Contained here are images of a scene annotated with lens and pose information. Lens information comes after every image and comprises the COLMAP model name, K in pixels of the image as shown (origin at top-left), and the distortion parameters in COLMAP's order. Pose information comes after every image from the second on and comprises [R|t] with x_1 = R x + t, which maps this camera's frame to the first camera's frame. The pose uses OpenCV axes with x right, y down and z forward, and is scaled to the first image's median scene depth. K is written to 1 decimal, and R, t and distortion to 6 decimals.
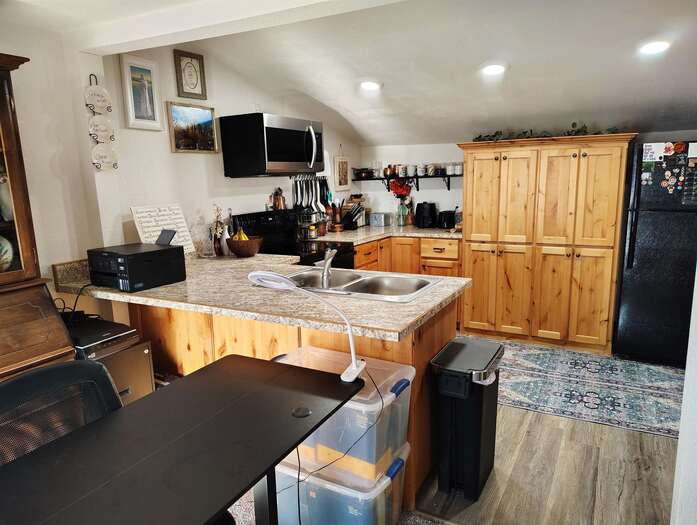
lens RADIAL K [[495.6, 0, 363.2], [0, 495.6, 267.9], [0, 0, 1]] dist [0.022319, -0.025450]
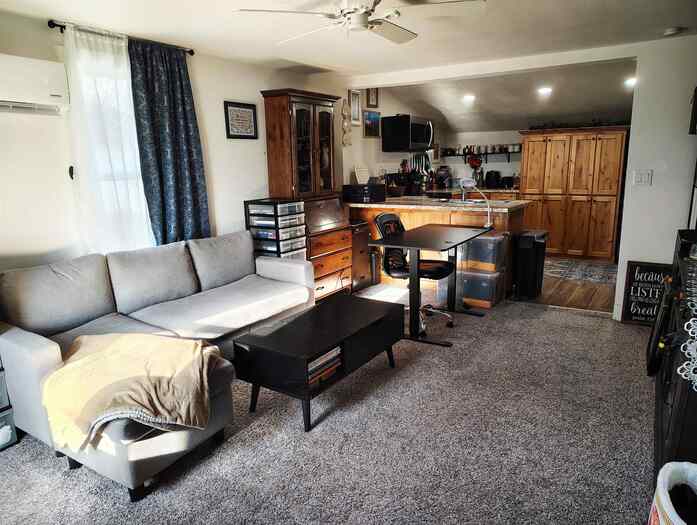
lens RADIAL K [[495.6, 0, 348.0], [0, 495.6, 262.8], [0, 0, 1]] dist [0.022319, -0.025450]
pose [[0.995797, 0.020770, -0.089198, -0.199169], [-0.019018, 0.999610, 0.020445, 0.144403], [0.089588, -0.018663, 0.995804, -0.627480]]
